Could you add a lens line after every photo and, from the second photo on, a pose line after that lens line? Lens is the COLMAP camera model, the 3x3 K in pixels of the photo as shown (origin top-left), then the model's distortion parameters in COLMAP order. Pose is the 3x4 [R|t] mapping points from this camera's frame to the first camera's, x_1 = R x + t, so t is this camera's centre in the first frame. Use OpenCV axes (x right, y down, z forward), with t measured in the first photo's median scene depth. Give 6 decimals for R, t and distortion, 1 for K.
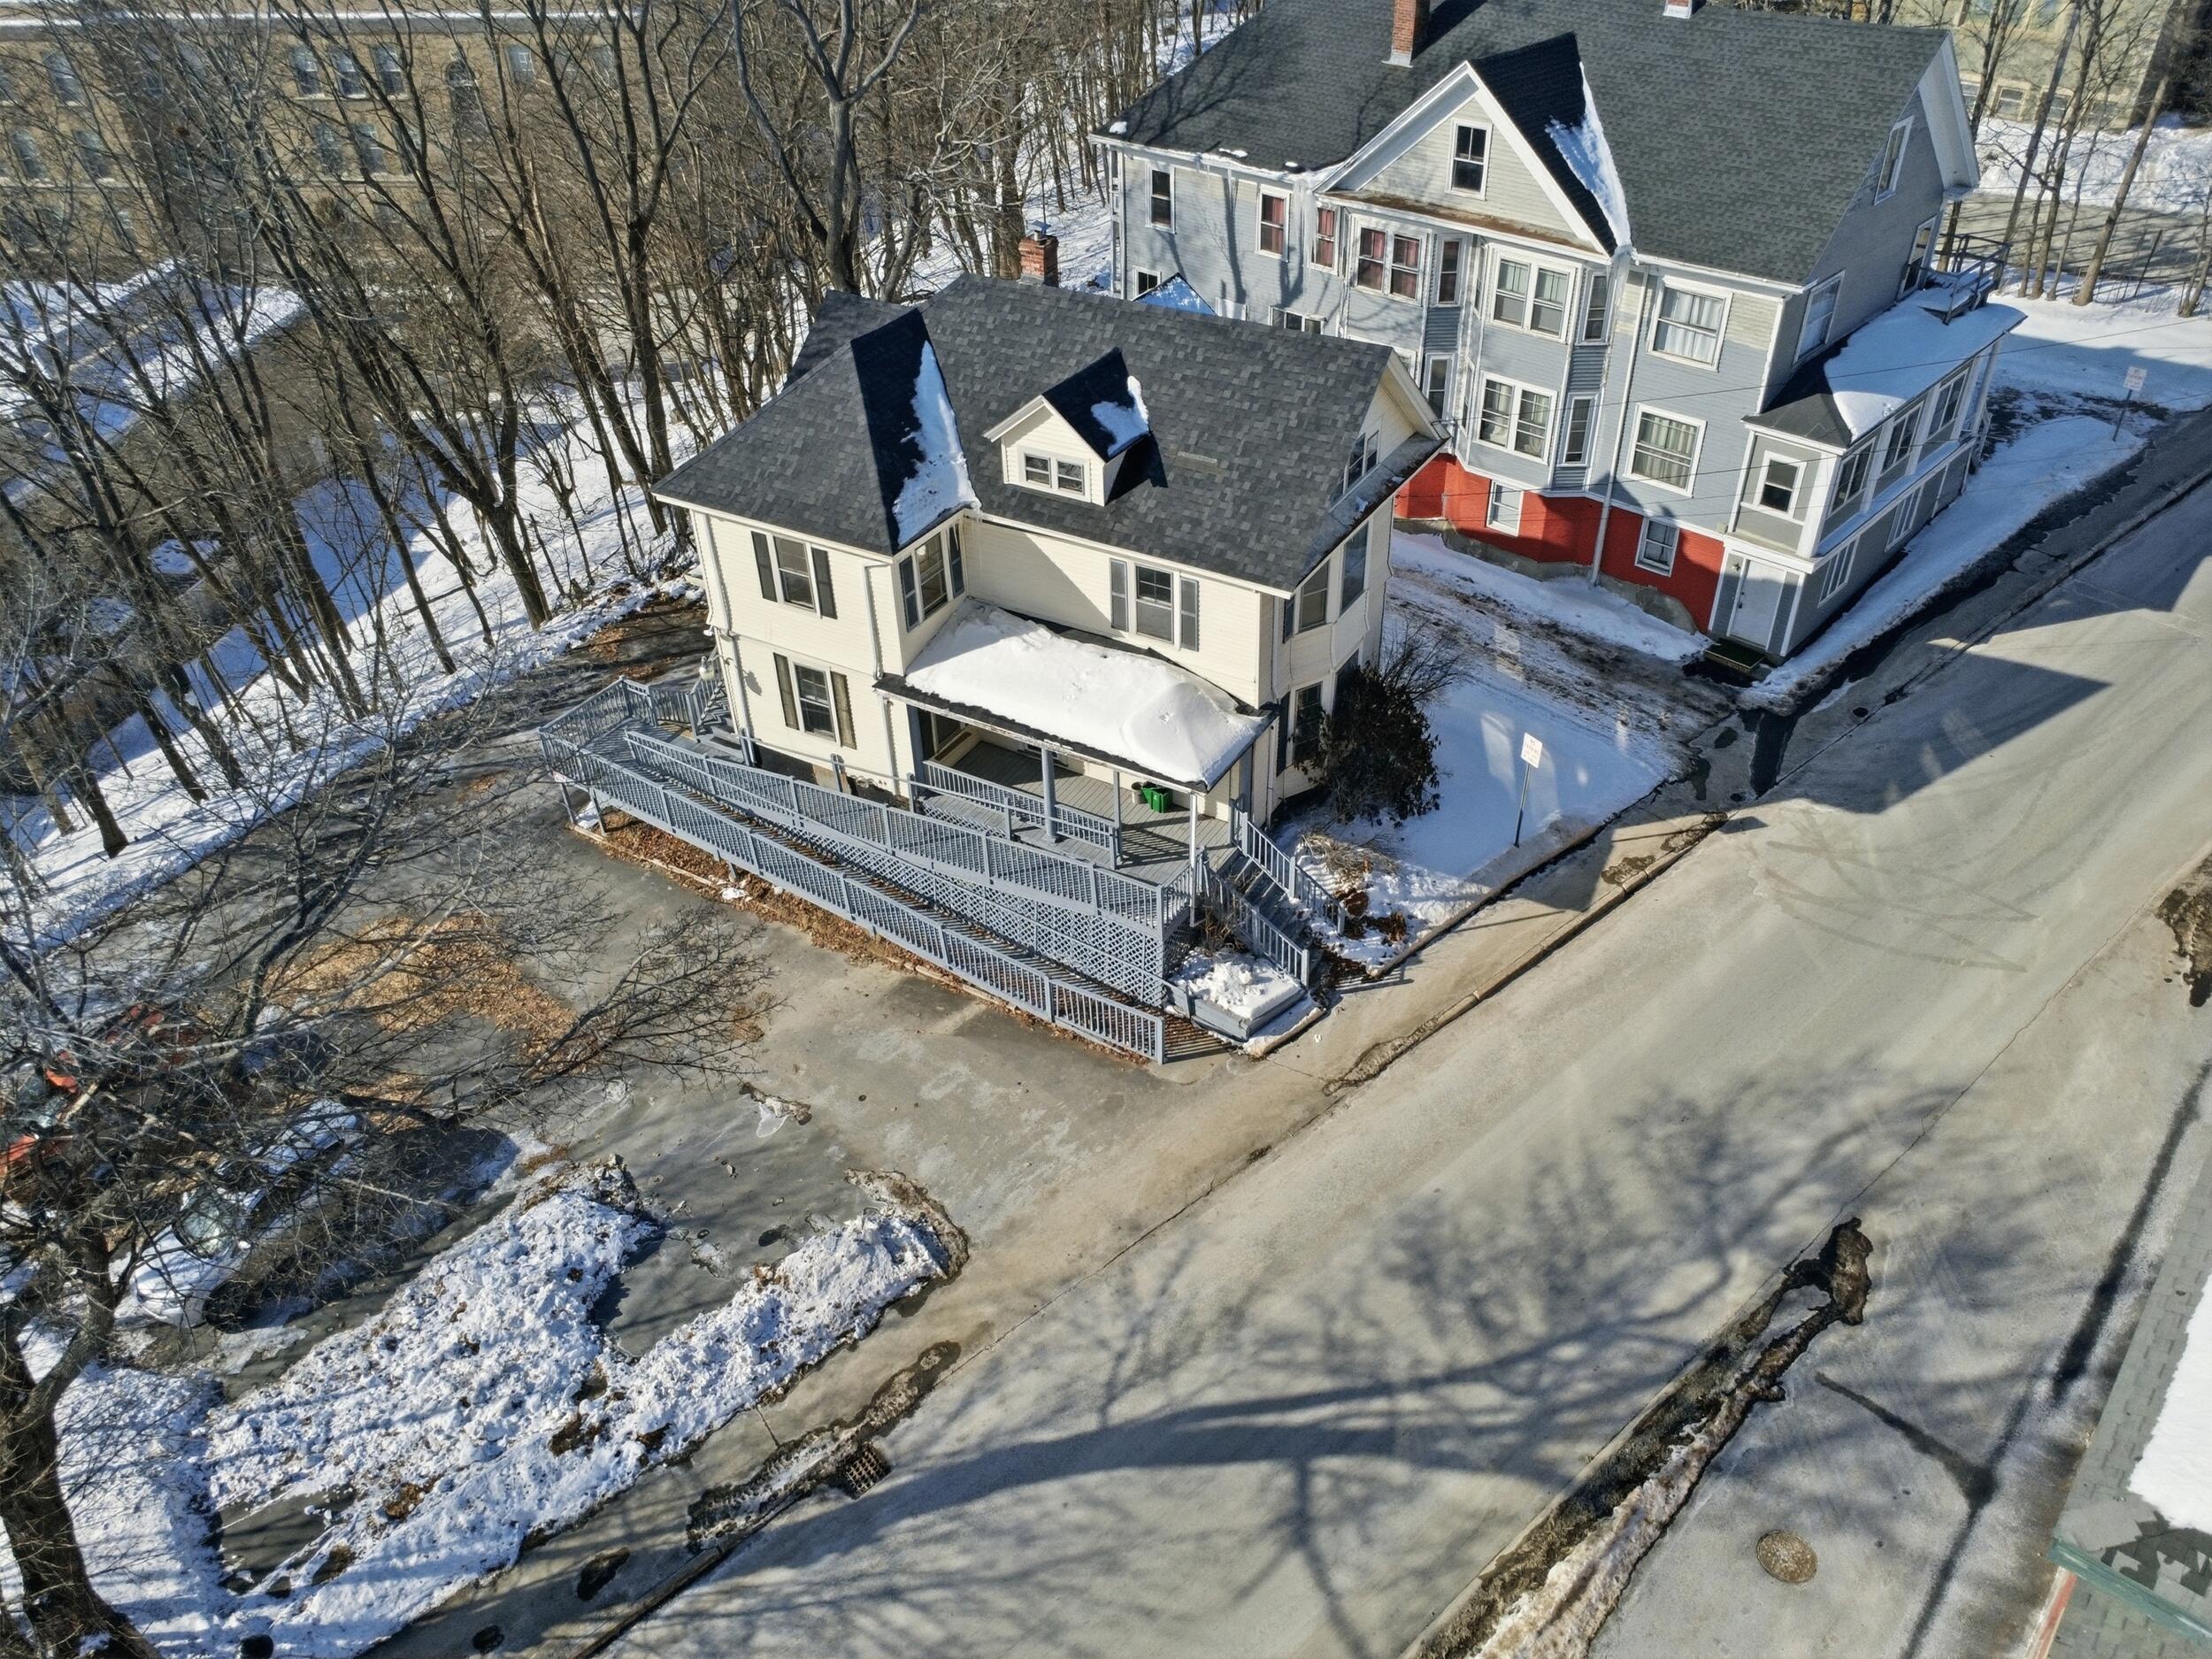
lens RADIAL K [[1612.7, 0, 1106.0], [0, 1612.7, 829.5], [0, 0, 1]] dist [-0.002890, 0.003441]
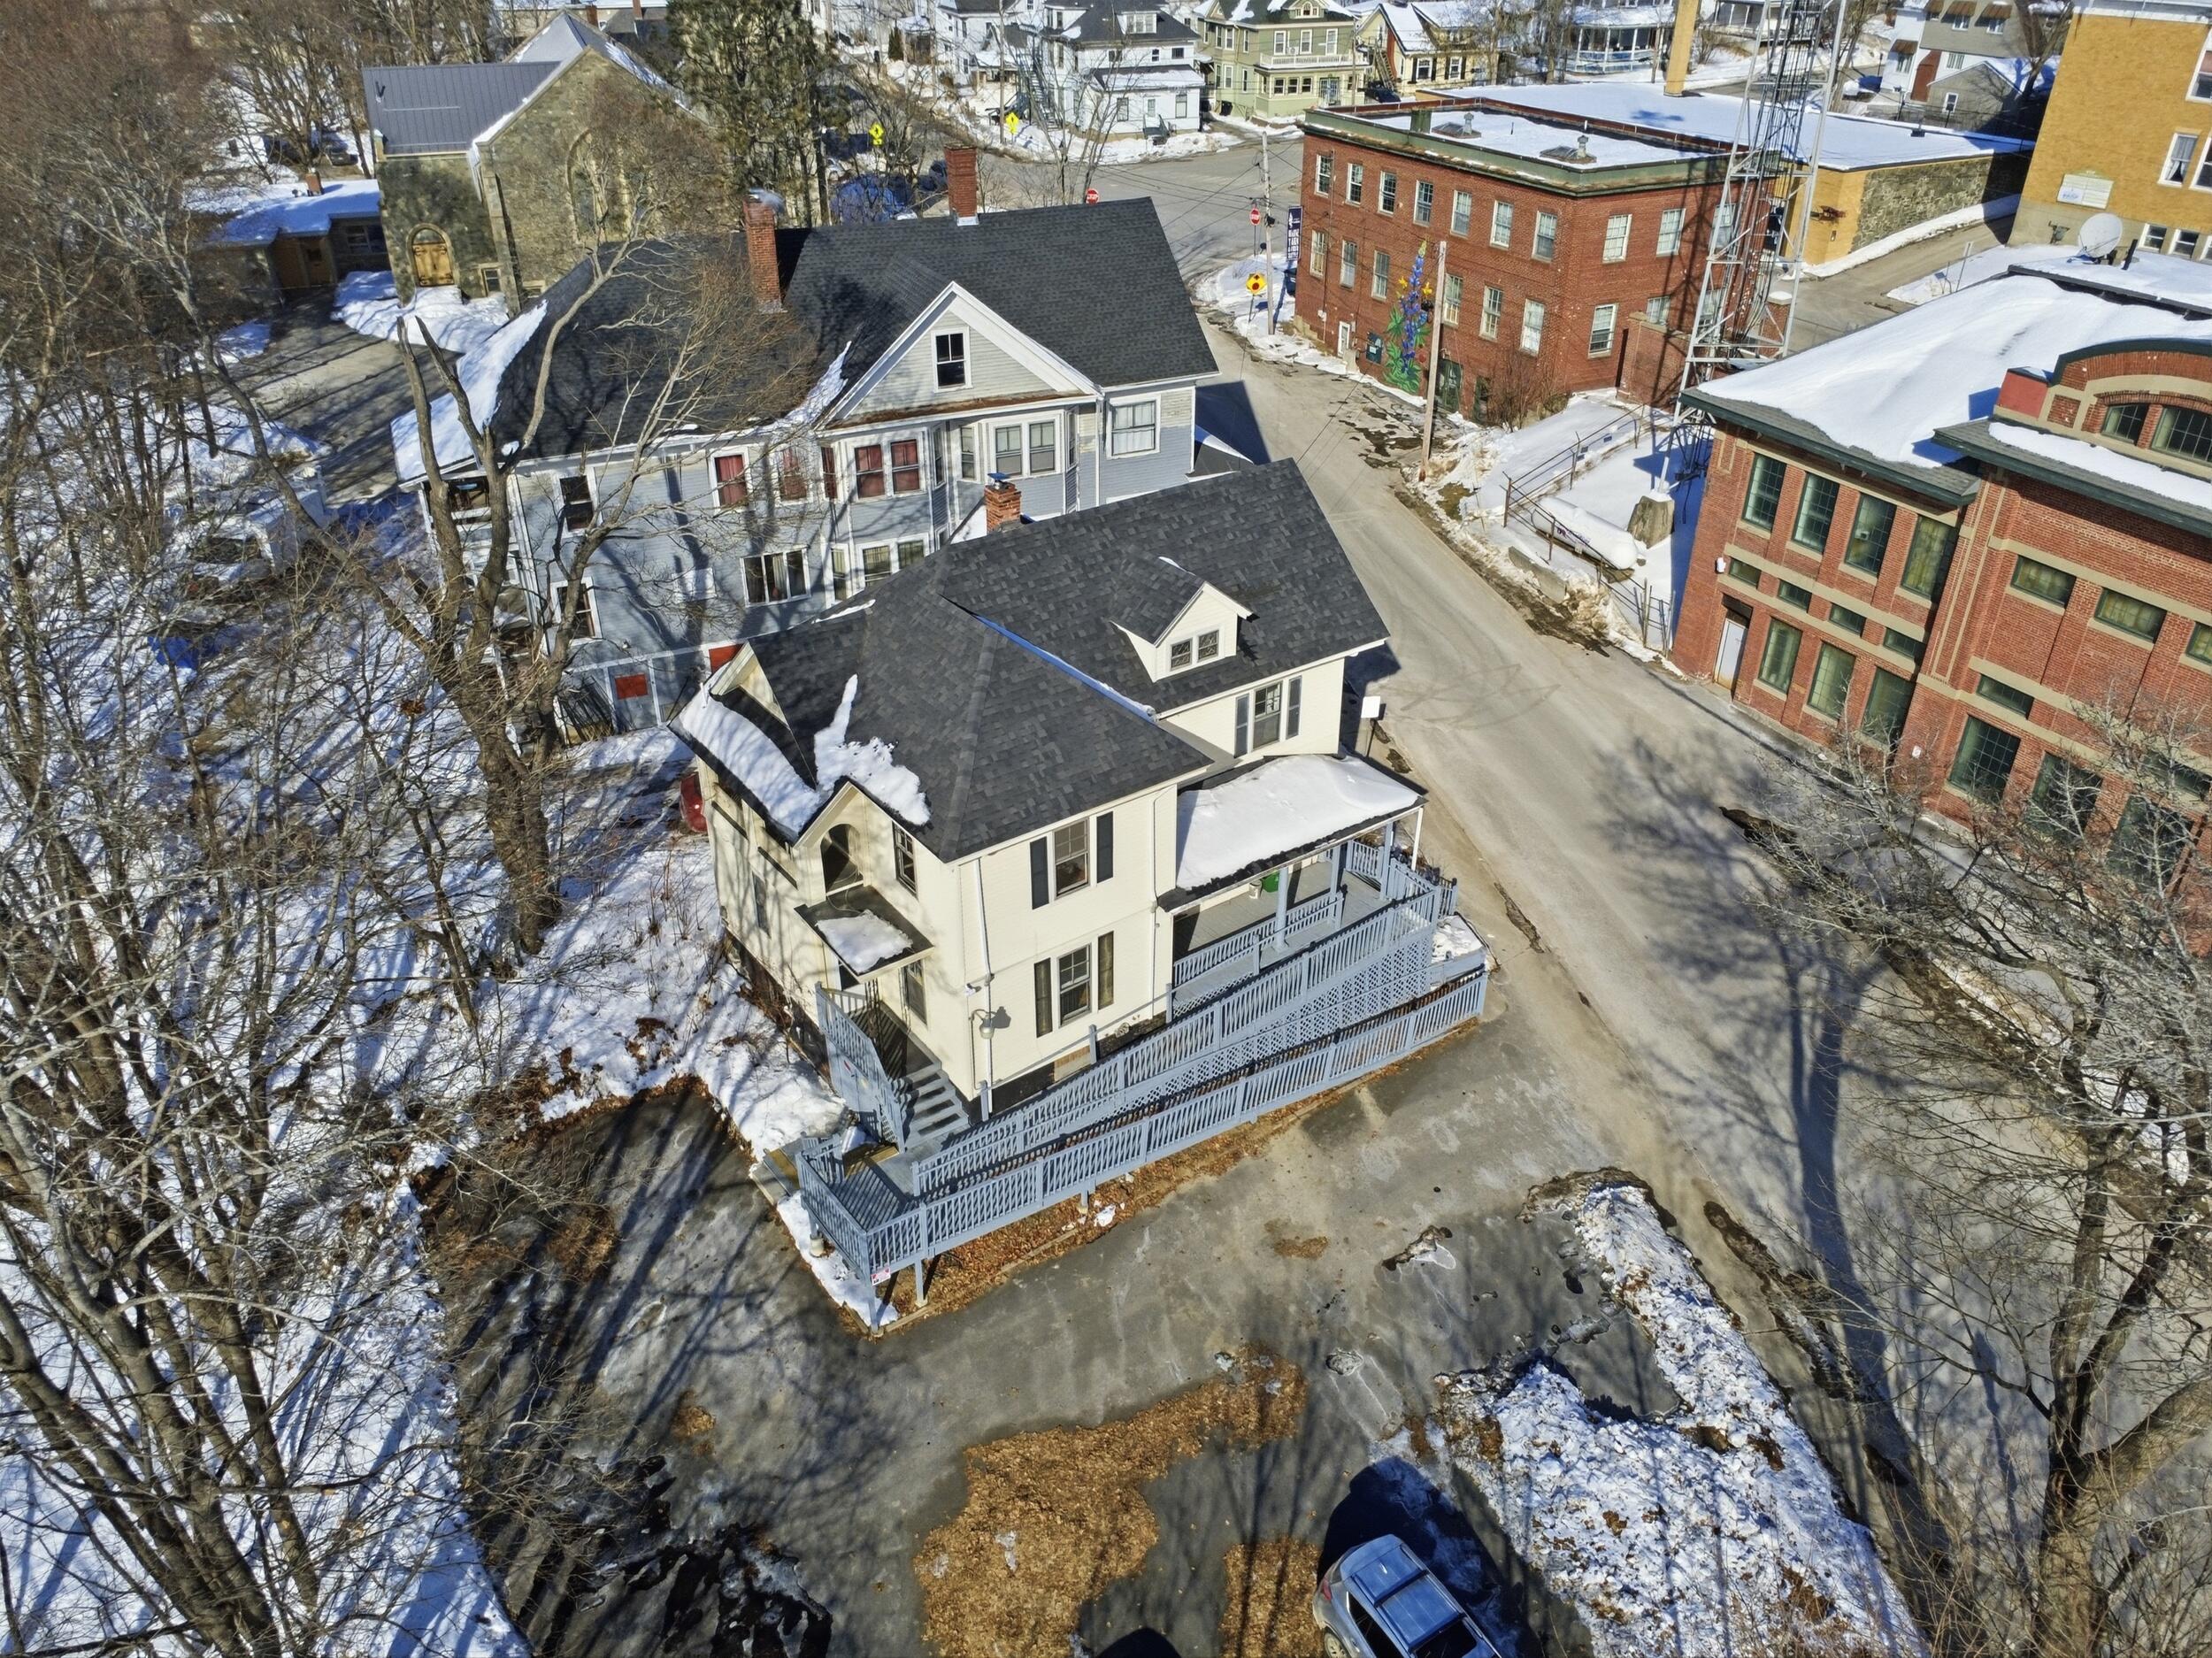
lens RADIAL K [[1612.6, 0, 1106.0], [0, 1612.6, 829.0], [0, 0, 1]] dist [-0.002890, 0.003441]
pose [[0.384584, -0.452464, 0.804594, -0.928415], [0.546820, 0.813906, 0.196329, -0.342105], [-0.743695, 0.364463, 0.560432, 0.425574]]
